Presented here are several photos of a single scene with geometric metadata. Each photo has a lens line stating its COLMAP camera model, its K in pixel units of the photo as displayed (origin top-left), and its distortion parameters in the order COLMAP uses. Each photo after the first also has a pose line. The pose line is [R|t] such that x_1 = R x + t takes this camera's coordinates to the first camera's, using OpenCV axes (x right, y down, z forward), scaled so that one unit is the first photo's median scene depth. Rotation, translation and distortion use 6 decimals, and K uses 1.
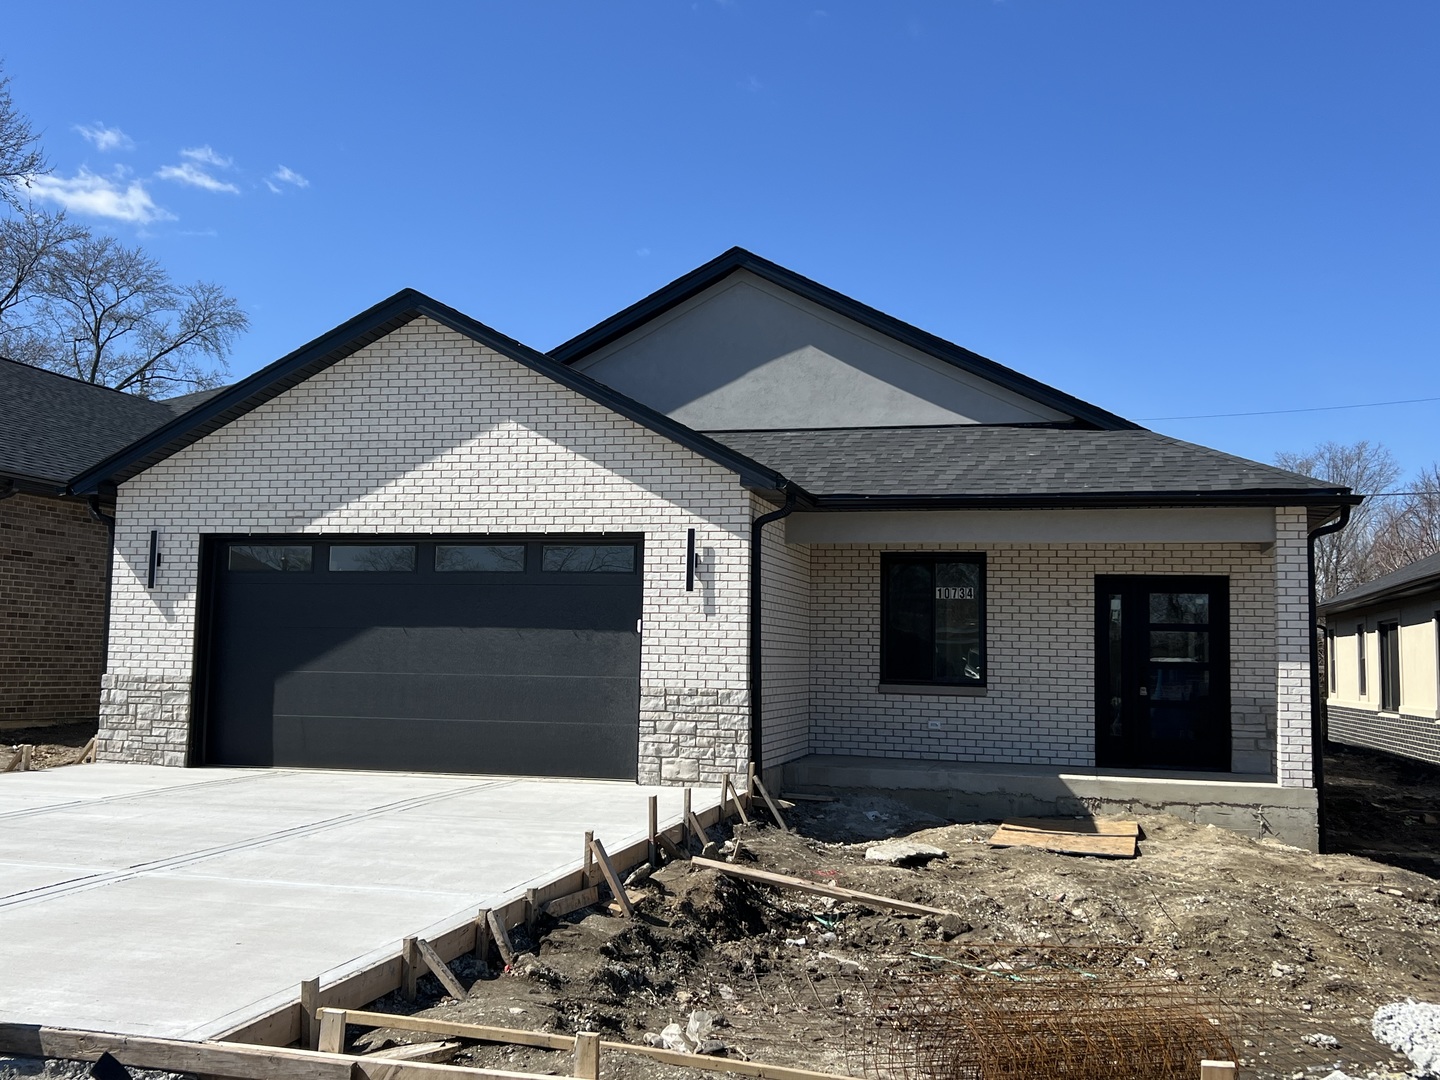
lens RADIAL K [[1443.4, 0, 711.1], [0, 1443.4, 524.6], [0, 0, 1]] dist [0.162330, -0.434687]
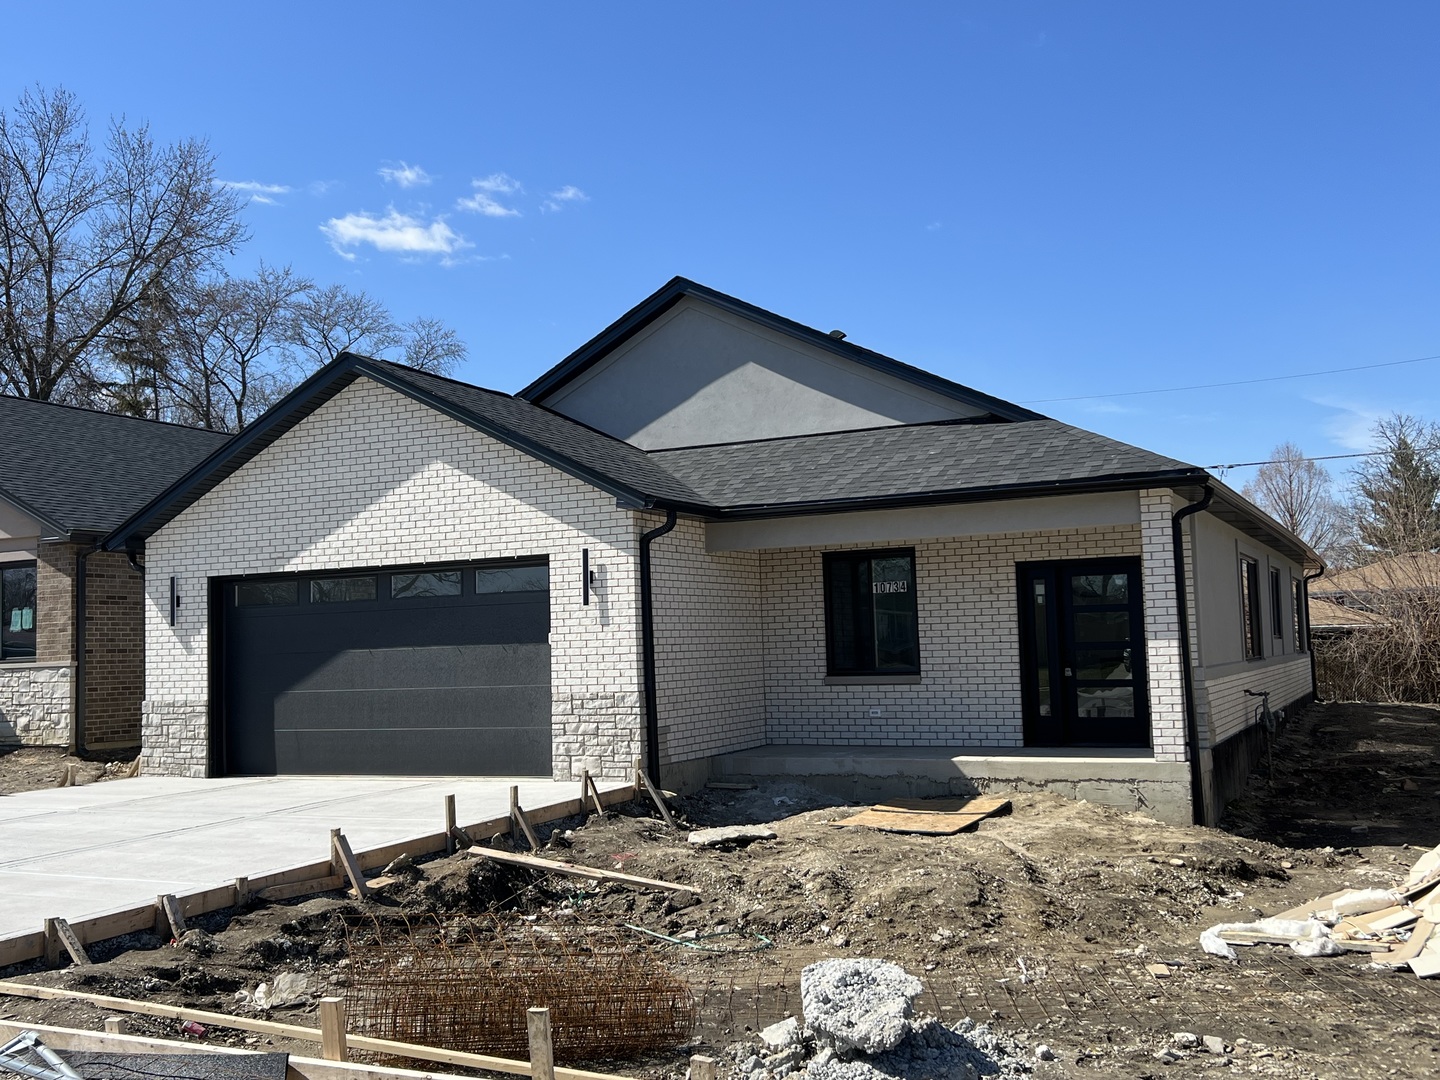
lens RADIAL K [[1445.9, 0, 707.6], [0, 1445.9, 536.2], [0, 0, 1]] dist [0.157835, -0.447422]
pose [[0.978229, -0.066257, -0.196667, 0.272335], [0.069676, 0.997514, 0.010509, -0.010767], [0.195482, -0.023983, 0.980414, -0.061178]]
